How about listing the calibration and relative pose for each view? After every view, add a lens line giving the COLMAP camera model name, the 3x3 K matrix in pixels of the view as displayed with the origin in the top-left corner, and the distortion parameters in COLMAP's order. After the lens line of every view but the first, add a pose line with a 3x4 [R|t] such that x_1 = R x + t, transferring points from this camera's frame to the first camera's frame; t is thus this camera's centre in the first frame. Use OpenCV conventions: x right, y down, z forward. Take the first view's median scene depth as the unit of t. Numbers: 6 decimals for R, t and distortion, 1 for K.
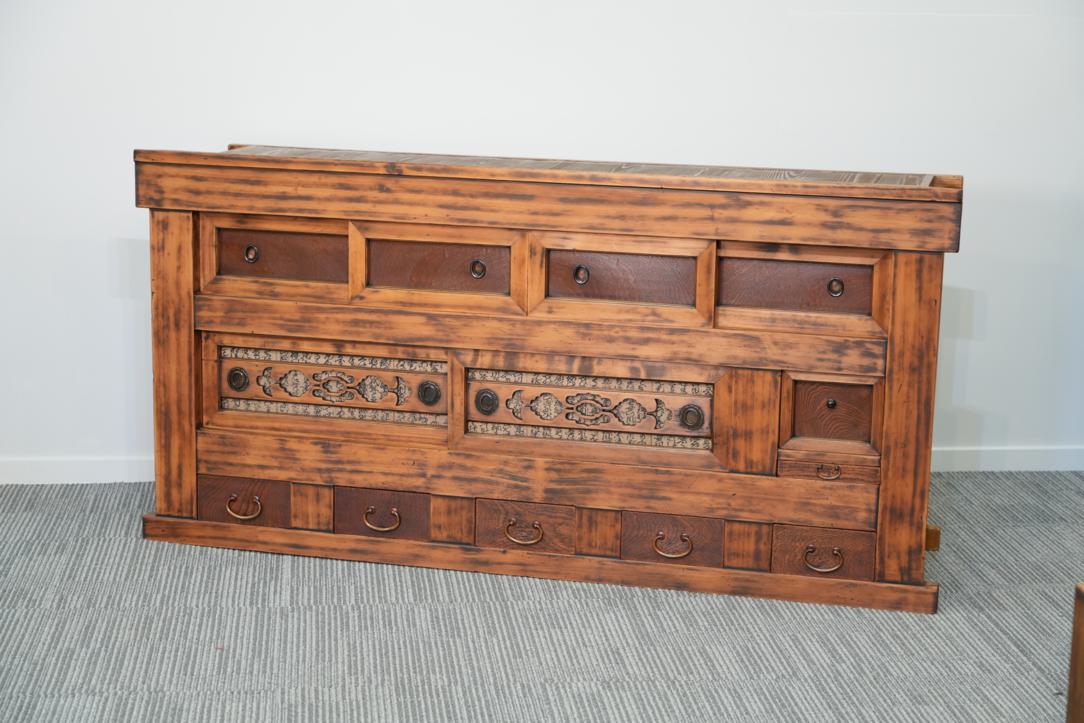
lens RADIAL K [[2046.4, 0, 542.0], [0, 2046.4, 361.5], [0, 0, 1]] dist [-0.013309, 0.112120]
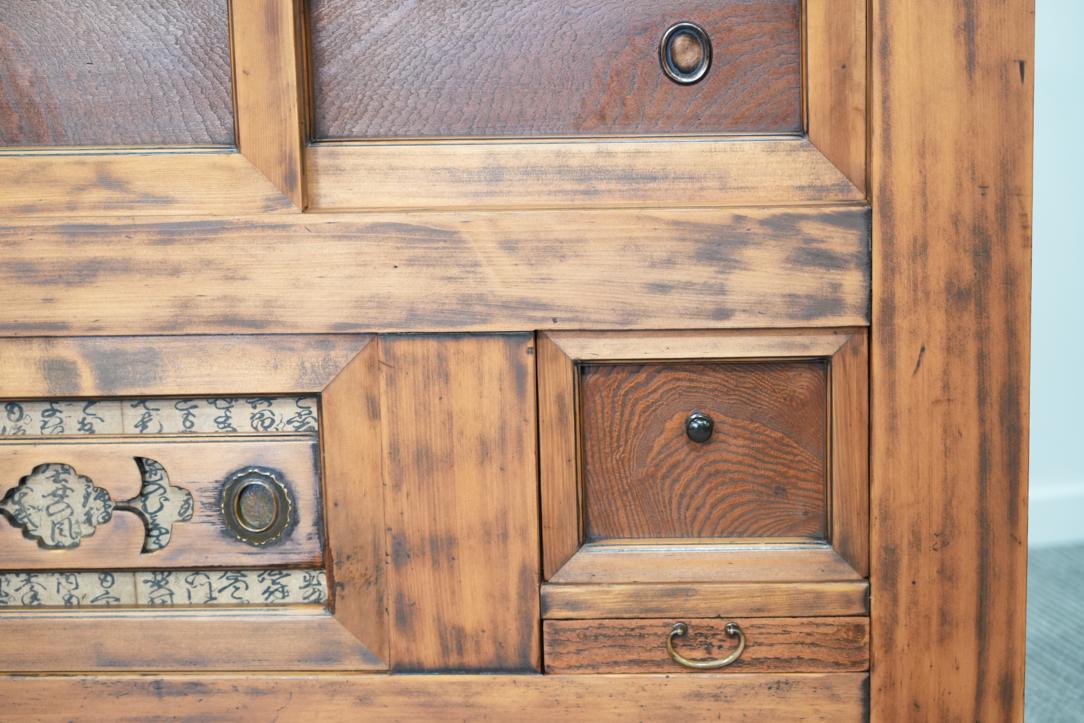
lens RADIAL K [[2348.6, 0, 571.0], [0, 2348.6, 355.1], [0, 0, 1]] dist [-0.027767, 0.323199]
pose [[0.980329, -0.074835, 0.182634, 0.055176], [0.077500, 0.996964, -0.007487, 0.010347], [-0.181519, 0.021494, 0.983152, 0.624682]]
